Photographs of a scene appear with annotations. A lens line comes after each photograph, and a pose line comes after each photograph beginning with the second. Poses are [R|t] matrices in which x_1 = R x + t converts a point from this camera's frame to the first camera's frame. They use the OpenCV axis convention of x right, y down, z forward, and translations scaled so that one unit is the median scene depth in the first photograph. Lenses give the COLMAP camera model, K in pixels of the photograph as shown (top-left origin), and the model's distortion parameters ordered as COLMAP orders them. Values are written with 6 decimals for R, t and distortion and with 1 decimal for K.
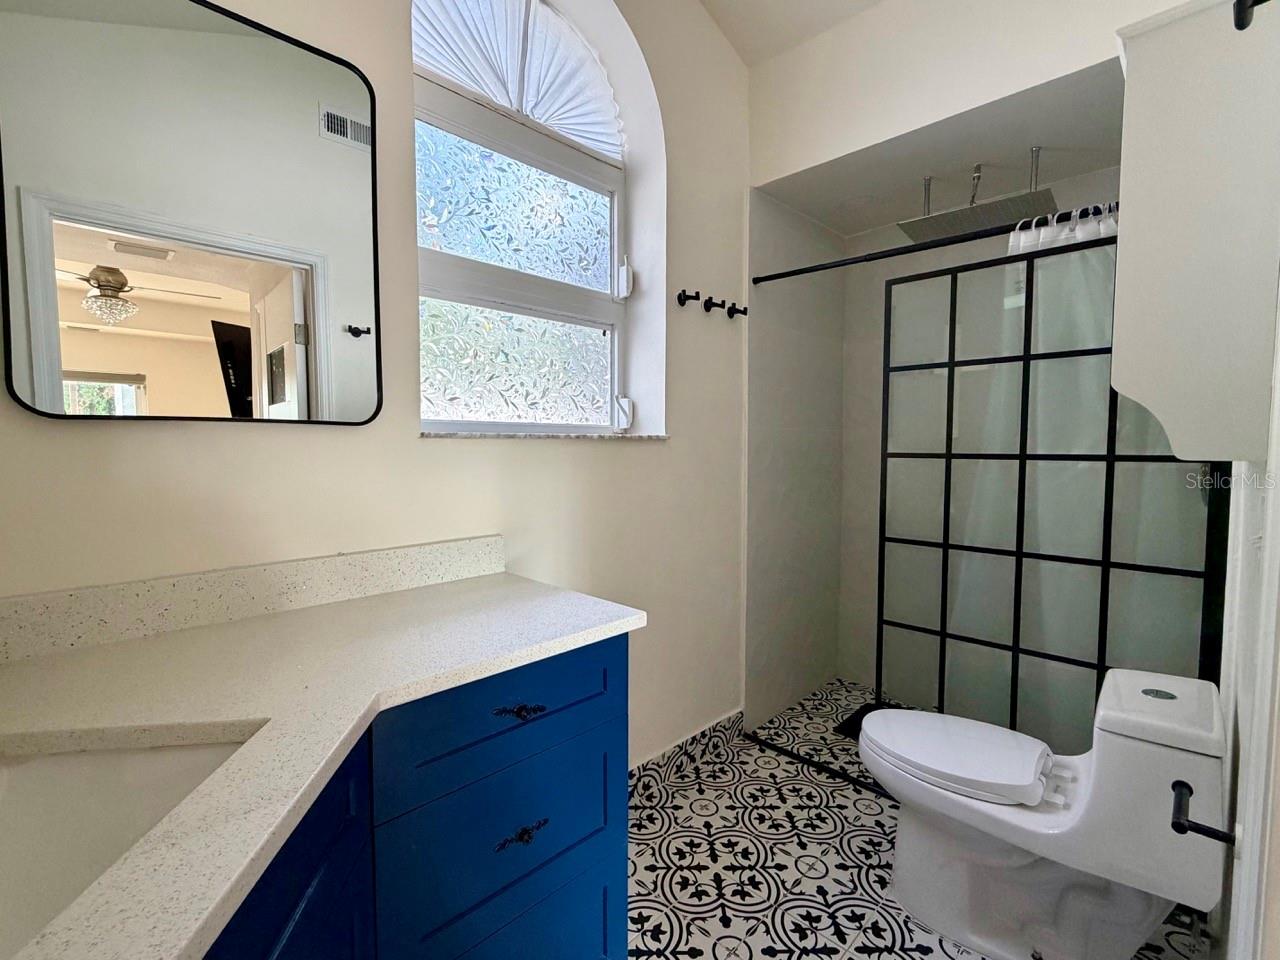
lens RADIAL K [[579.8, 0, 642.7], [0, 579.8, 477.6], [0, 0, 1]] dist [-0.001302, -0.000210]
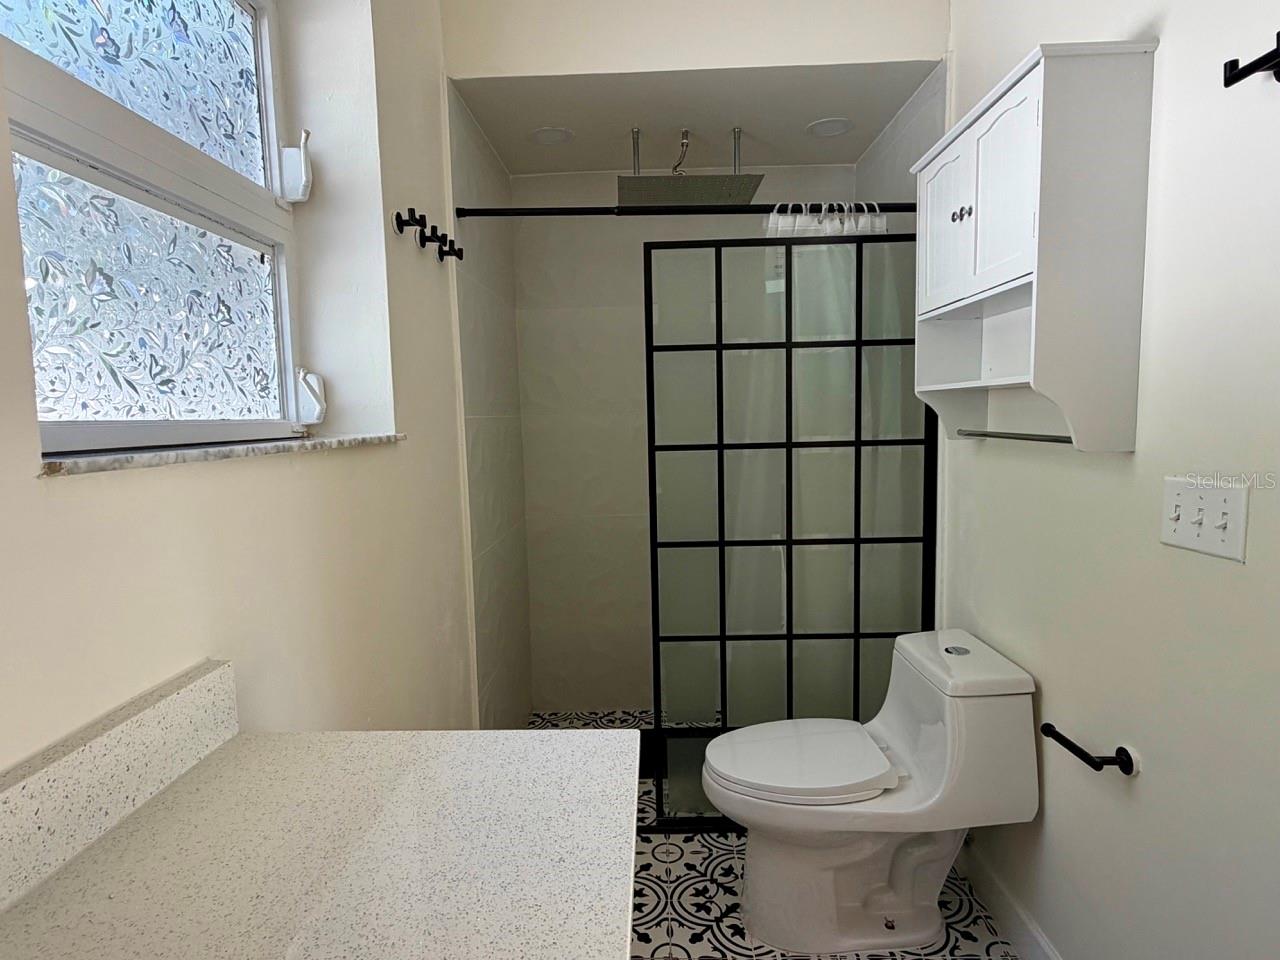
lens RADIAL K [[677.1, 0, 639.0], [0, 677.1, 481.1], [0, 0, 1]] dist [0.001073, -0.000929]
pose [[0.732828, -0.082998, 0.675332, -0.307443], [0.063950, 0.996540, 0.053080, -0.049133], [-0.677402, 0.004289, 0.735601, 0.301276]]
